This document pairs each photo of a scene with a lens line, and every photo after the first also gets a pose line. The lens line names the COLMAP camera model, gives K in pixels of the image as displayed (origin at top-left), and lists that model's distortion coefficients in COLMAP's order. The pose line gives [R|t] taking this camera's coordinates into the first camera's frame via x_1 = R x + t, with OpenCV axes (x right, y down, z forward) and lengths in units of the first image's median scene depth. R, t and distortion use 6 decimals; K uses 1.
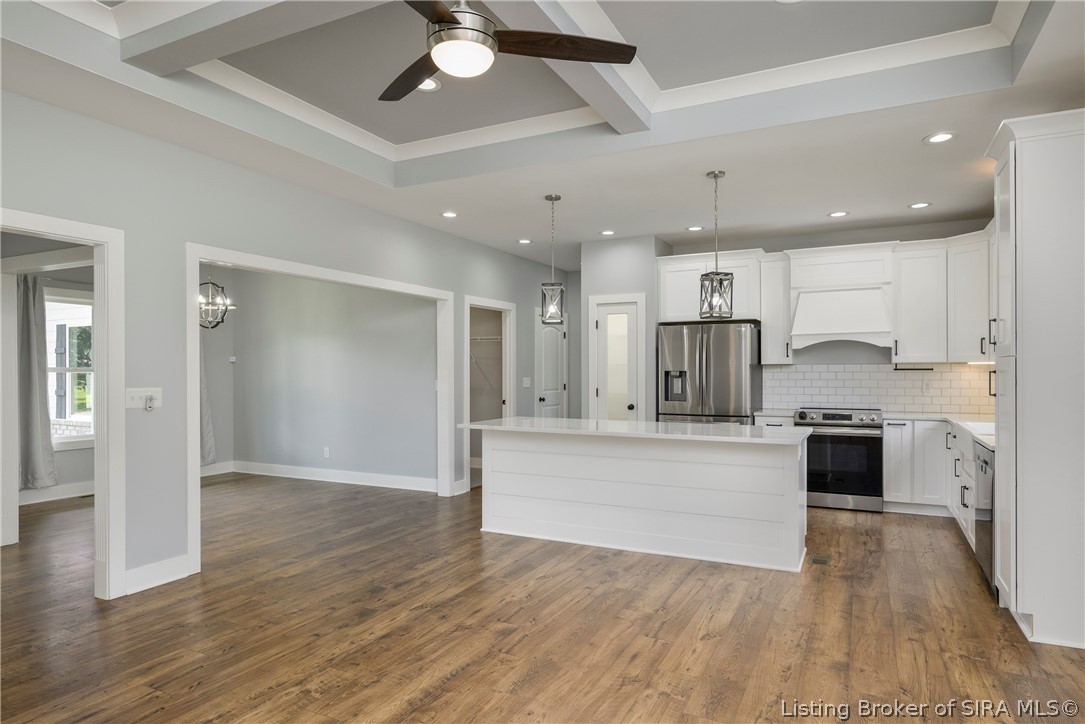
lens RADIAL K [[642.4, 0, 546.5], [0, 642.4, 369.2], [0, 0, 1]] dist [-0.020293, 0.000107]
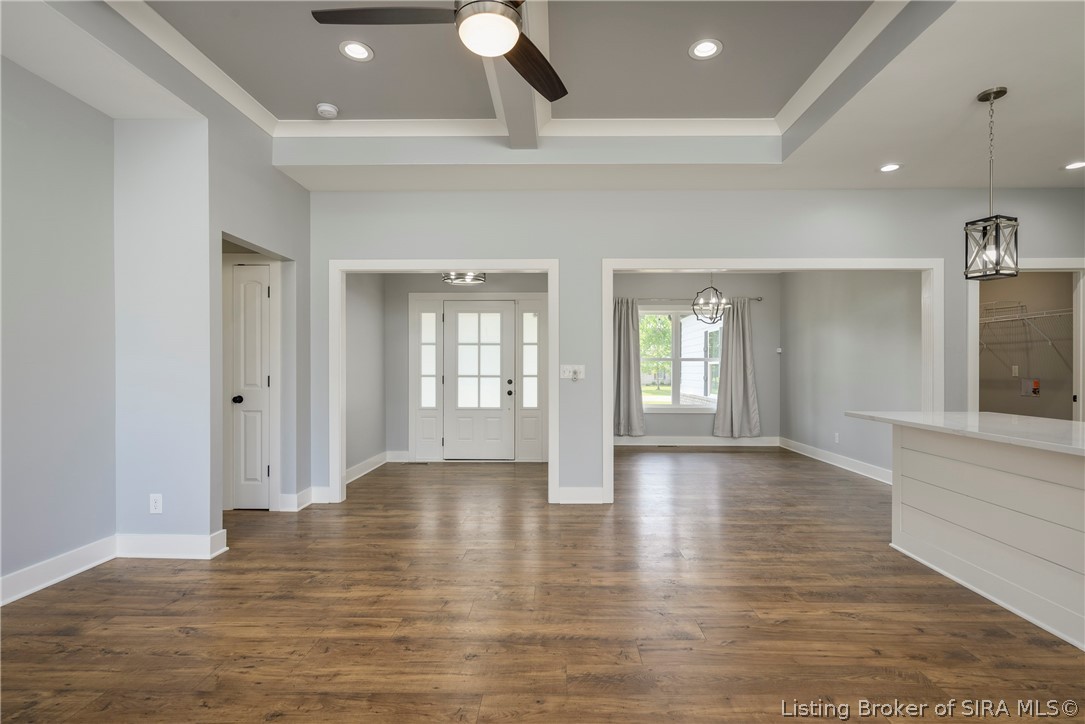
lens RADIAL K [[523.0, 0, 545.7], [0, 523.0, 365.7], [0, 0, 1]] dist [-0.004565, 0.000360]
pose [[0.424614, -0.003829, -0.905366, 0.514690], [-0.001059, 0.999988, -0.004726, 0.044900], [0.905374, 0.002965, 0.424605, 0.534705]]
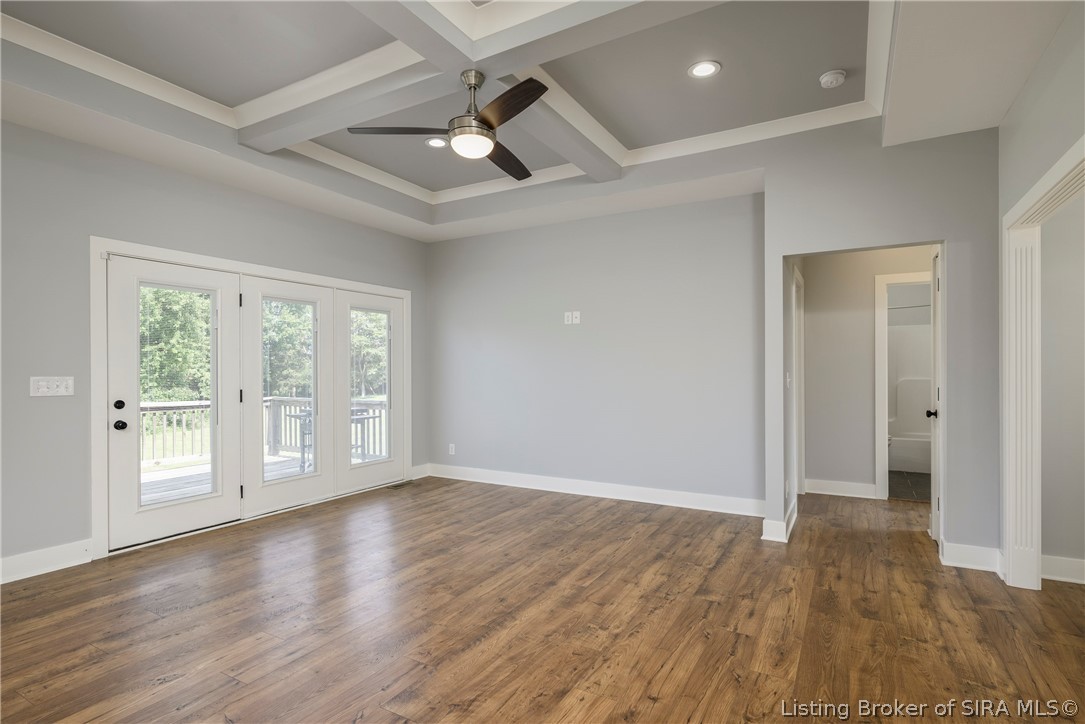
lens RADIAL K [[523.0, 0, 547.6], [0, 523.0, 369.5], [0, 0, 1]] dist [-0.004565, 0.000360]
pose [[-0.998956, 0.005230, 0.045392, -0.266350], [0.005120, 0.999984, -0.002532, 0.023987], [-0.045405, -0.002297, -0.998966, 1.640817]]
